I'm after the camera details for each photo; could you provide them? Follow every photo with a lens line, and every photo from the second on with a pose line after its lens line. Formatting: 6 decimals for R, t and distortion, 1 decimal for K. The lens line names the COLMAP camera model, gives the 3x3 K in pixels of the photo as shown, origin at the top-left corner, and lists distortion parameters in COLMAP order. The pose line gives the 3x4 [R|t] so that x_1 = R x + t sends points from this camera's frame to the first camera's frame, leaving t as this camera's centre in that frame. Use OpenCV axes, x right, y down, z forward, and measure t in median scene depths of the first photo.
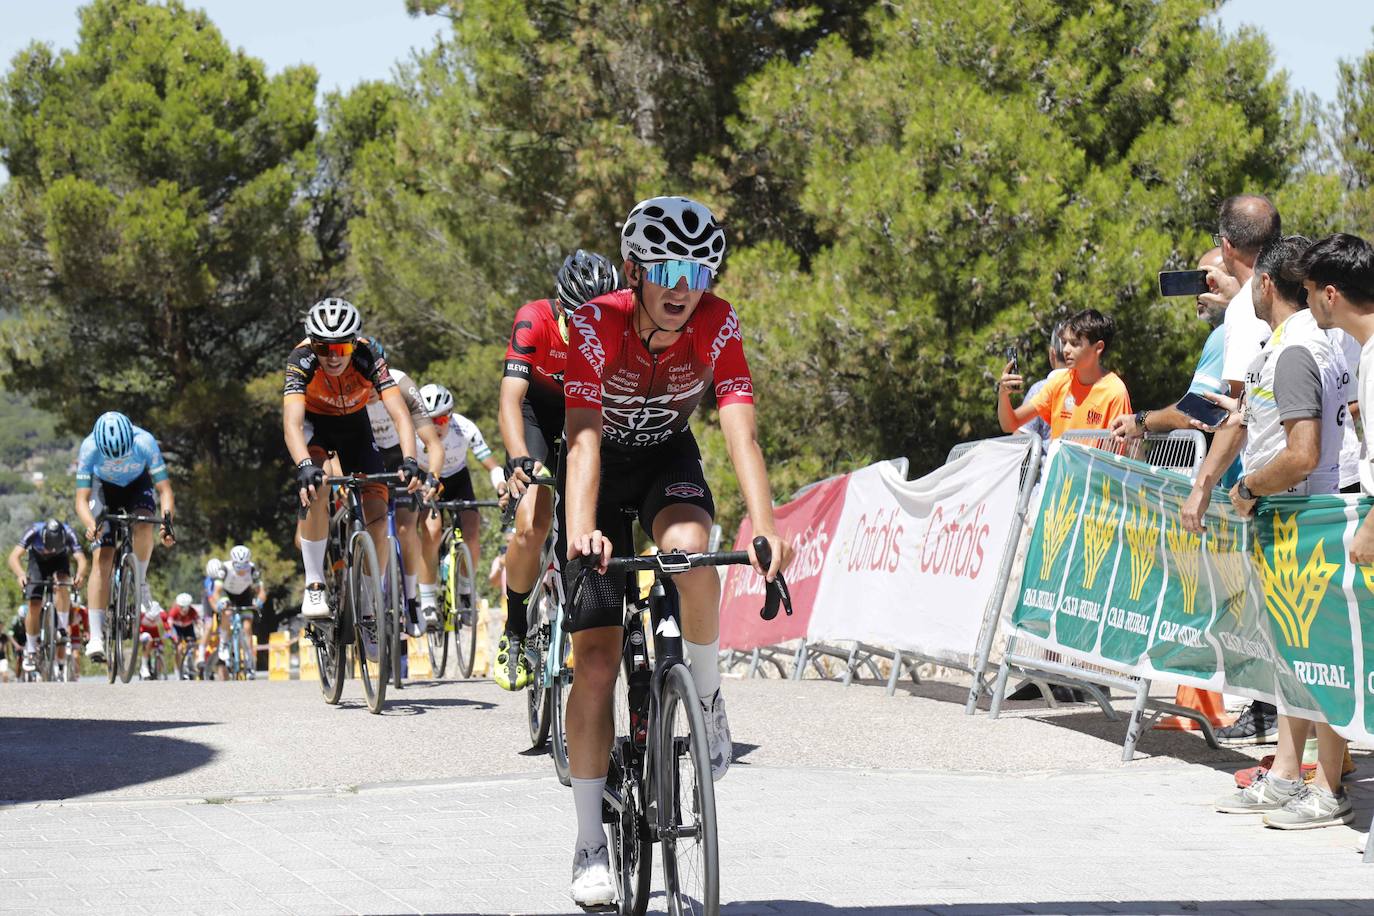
lens RADIAL K [[4386.0, 0, 842.9], [0, 4386.0, 564.5], [0, 0, 1]] dist [0.027953, -2.035349]
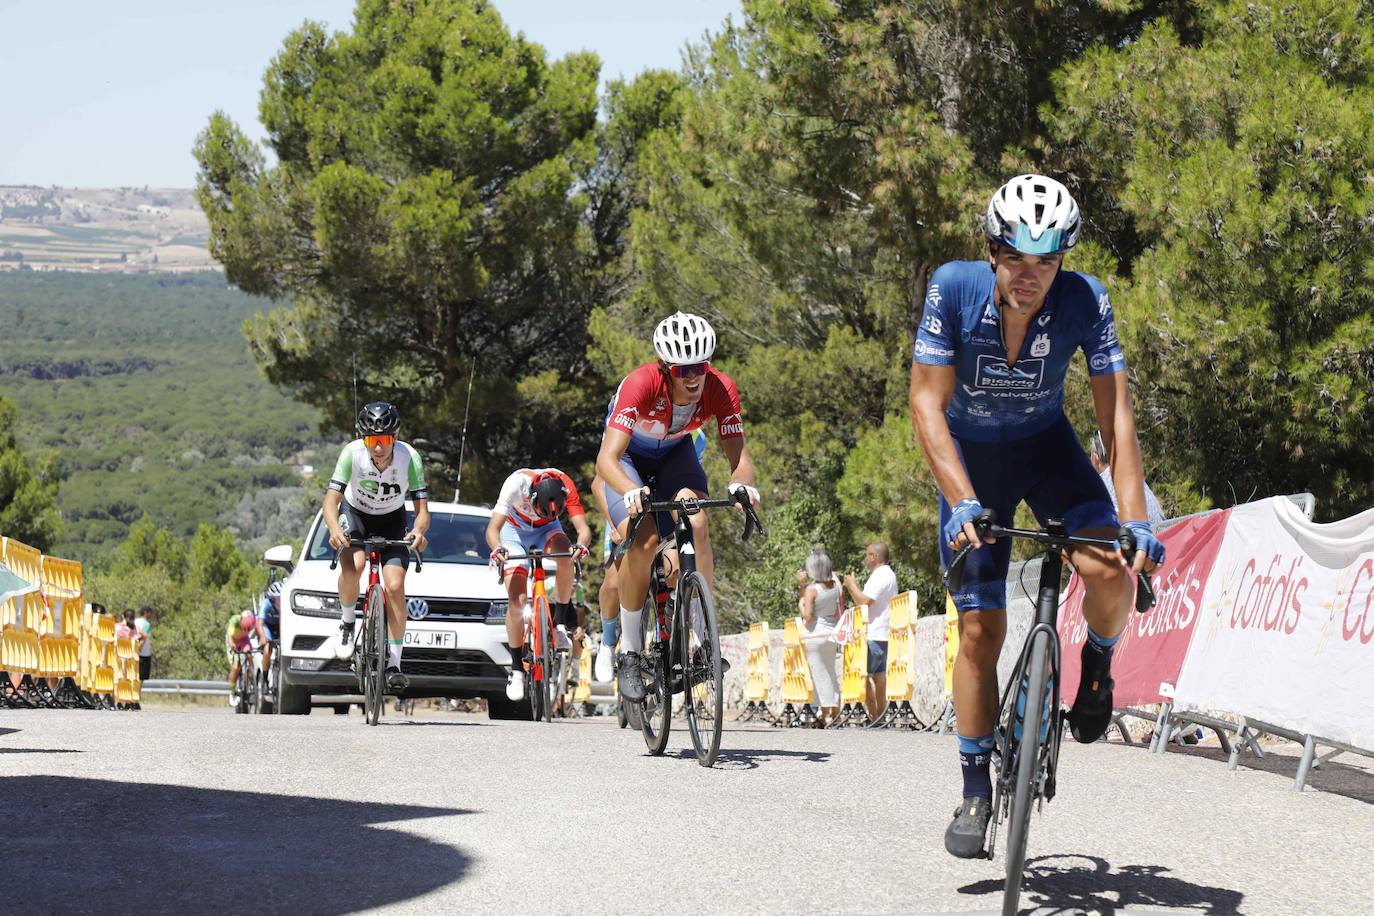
lens RADIAL K [[3901.6, 0, 684.8], [0, 3901.6, 495.7], [0, 0, 1]] dist [-0.141460, 2.372641]
pose [[0.995420, 0.027512, -0.091555, -0.024436], [-0.028829, 0.999499, -0.013090, -0.007531], [0.091149, 0.015670, 0.995714, 0.182471]]
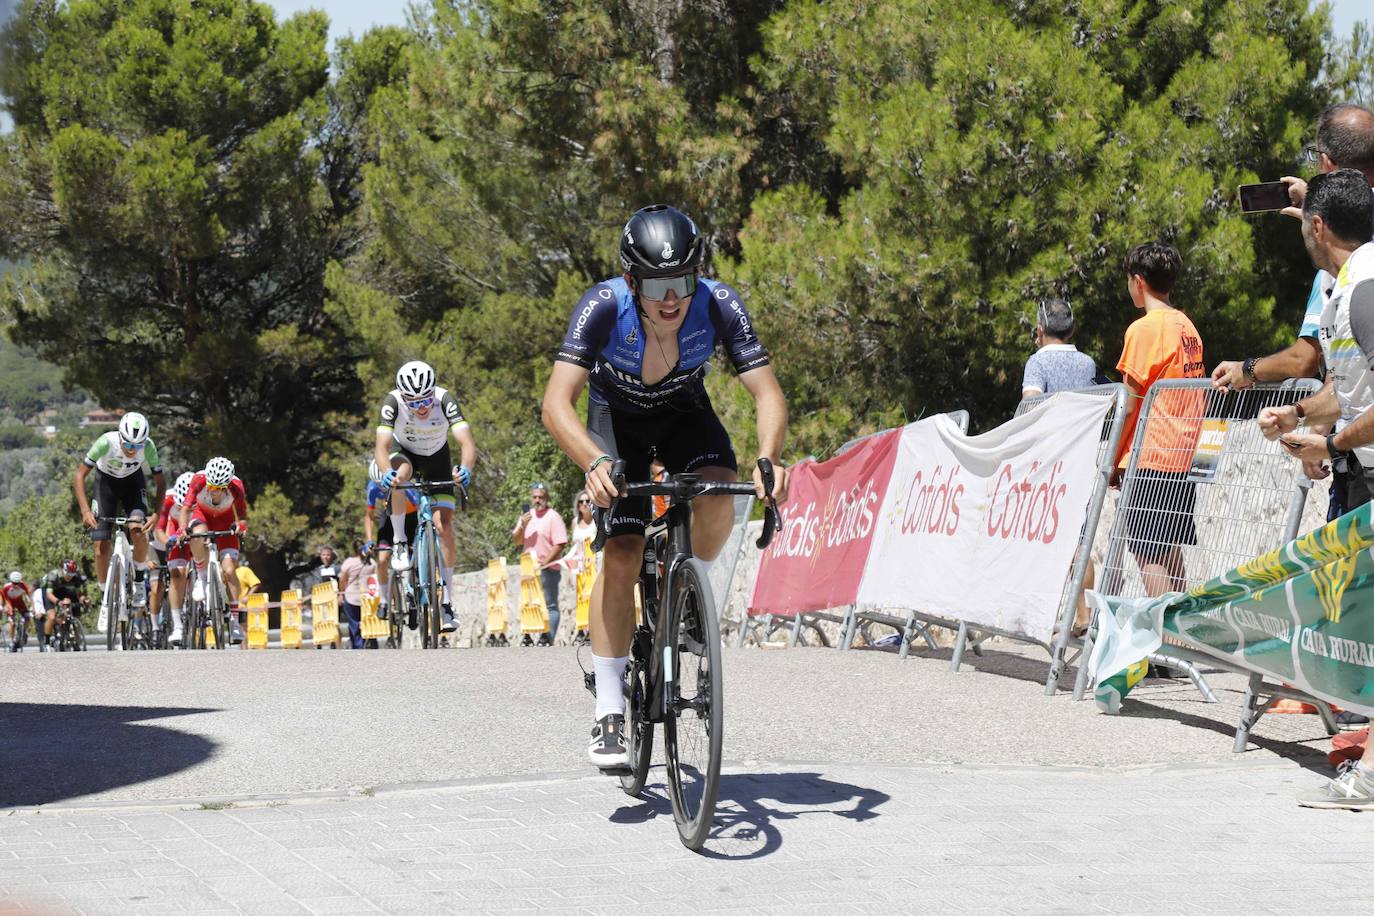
lens RADIAL K [[4159.9, 0, 683.2], [0, 4159.9, 409.2], [0, 0, 1]] dist [-0.060818, 1.723097]
pose [[0.999371, -0.006846, -0.034784, -0.010004], [0.006052, 0.999720, -0.022884, -0.003333], [0.034931, 0.022659, 0.999133, 0.087565]]
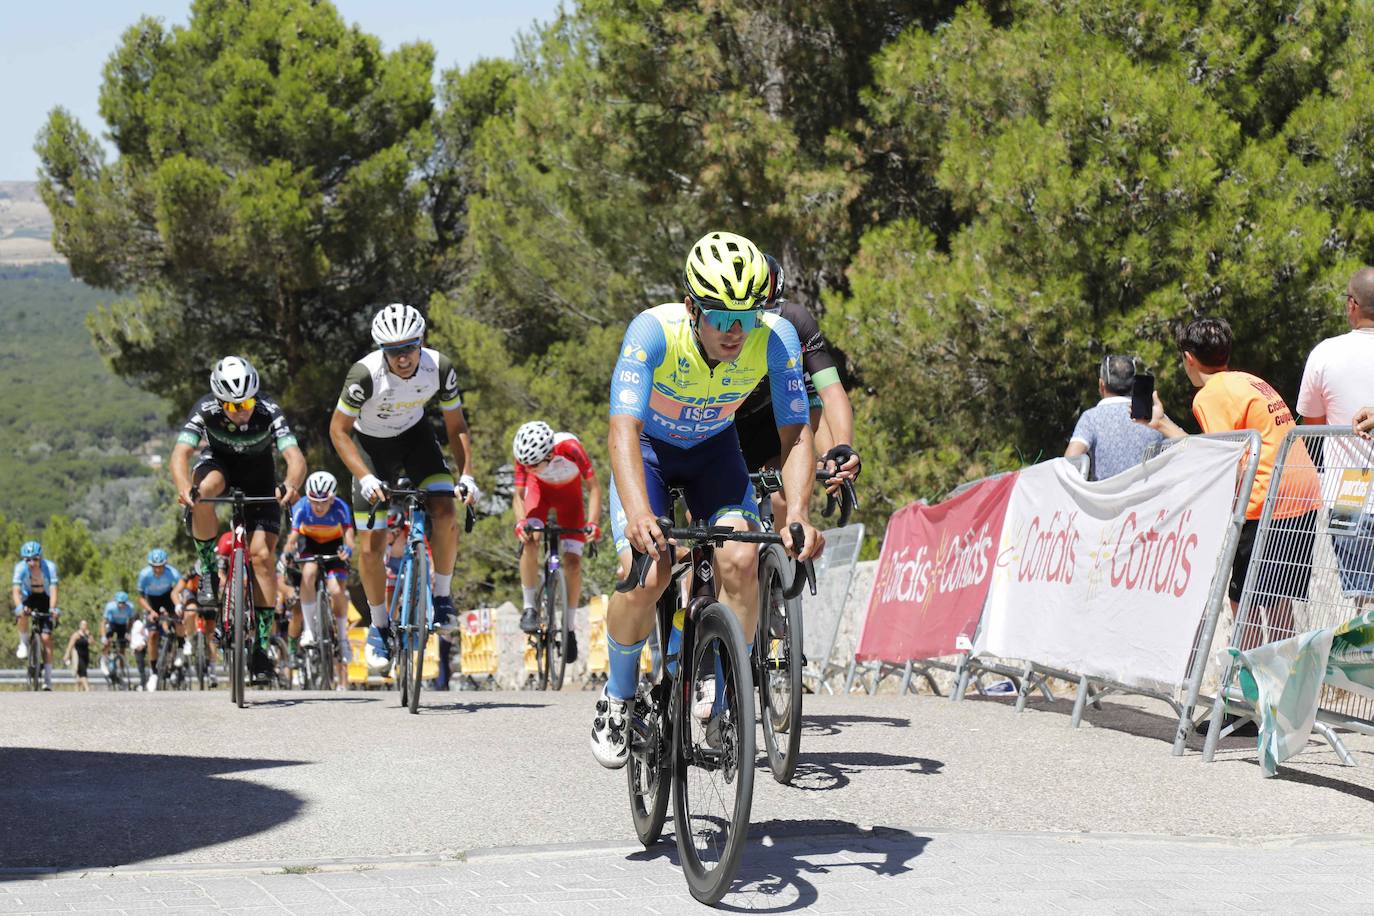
lens RADIAL K [[4042.7, 0, 687.0], [0, 4042.7, 458.0], [0, 0, 1]] dist [0.000481, -0.273079]
pose [[0.998310, 0.002944, -0.058037, -0.013057], [-0.004031, 0.999818, -0.018626, -0.005511], [0.057972, 0.018829, 0.998141, 0.125158]]
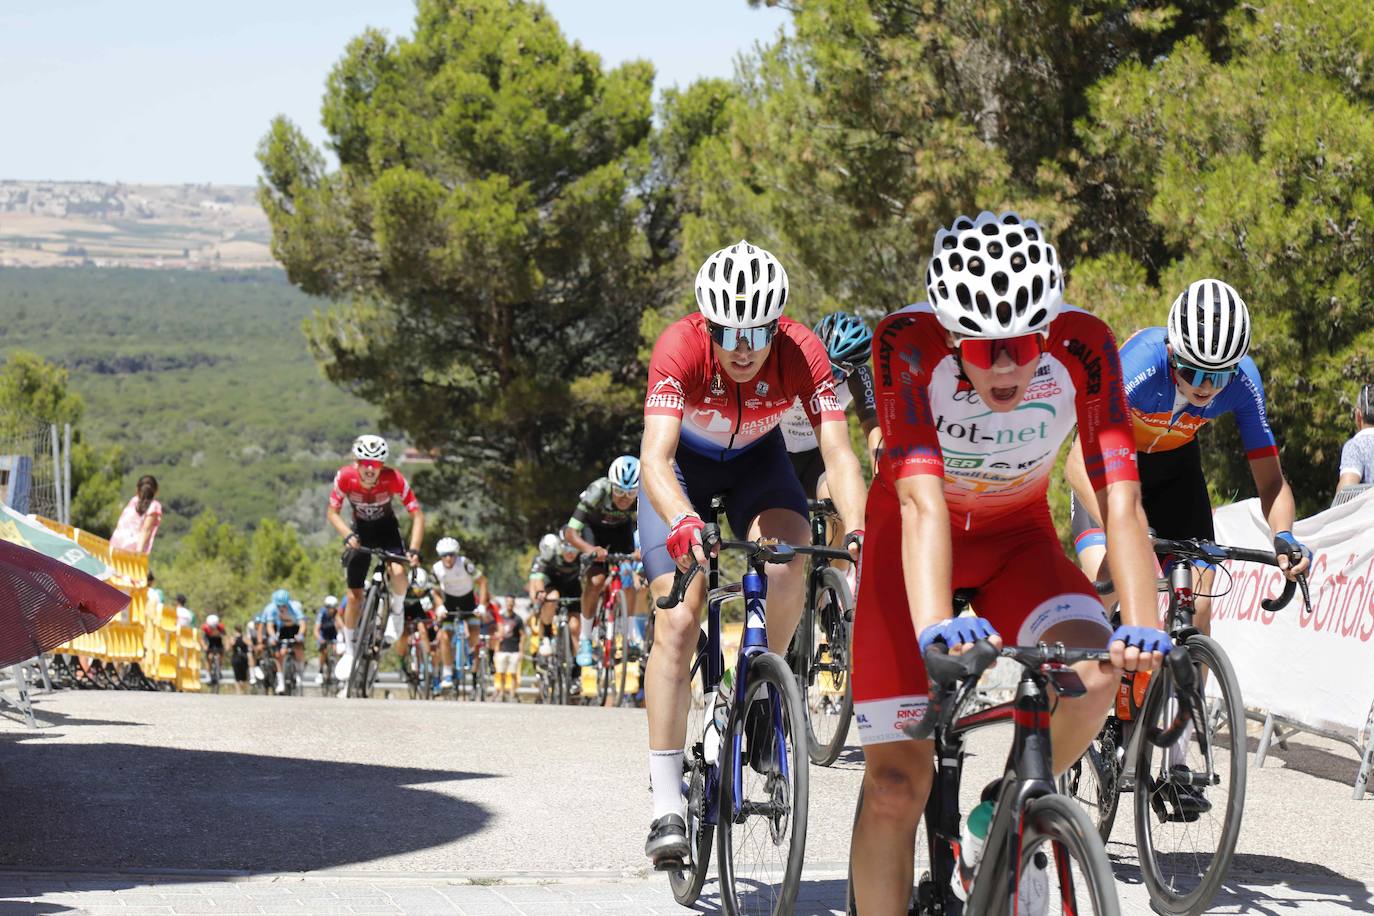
lens RADIAL K [[4079.3, 0, 708.6], [0, 4079.3, 459.8], [0, 0, 1]] dist [-0.106925, 1.824183]
pose [[0.993800, 0.033844, -0.105902, -0.009581], [-0.036272, 0.999120, -0.021082, -0.006883], [0.105095, 0.024792, 0.994153, 0.113741]]
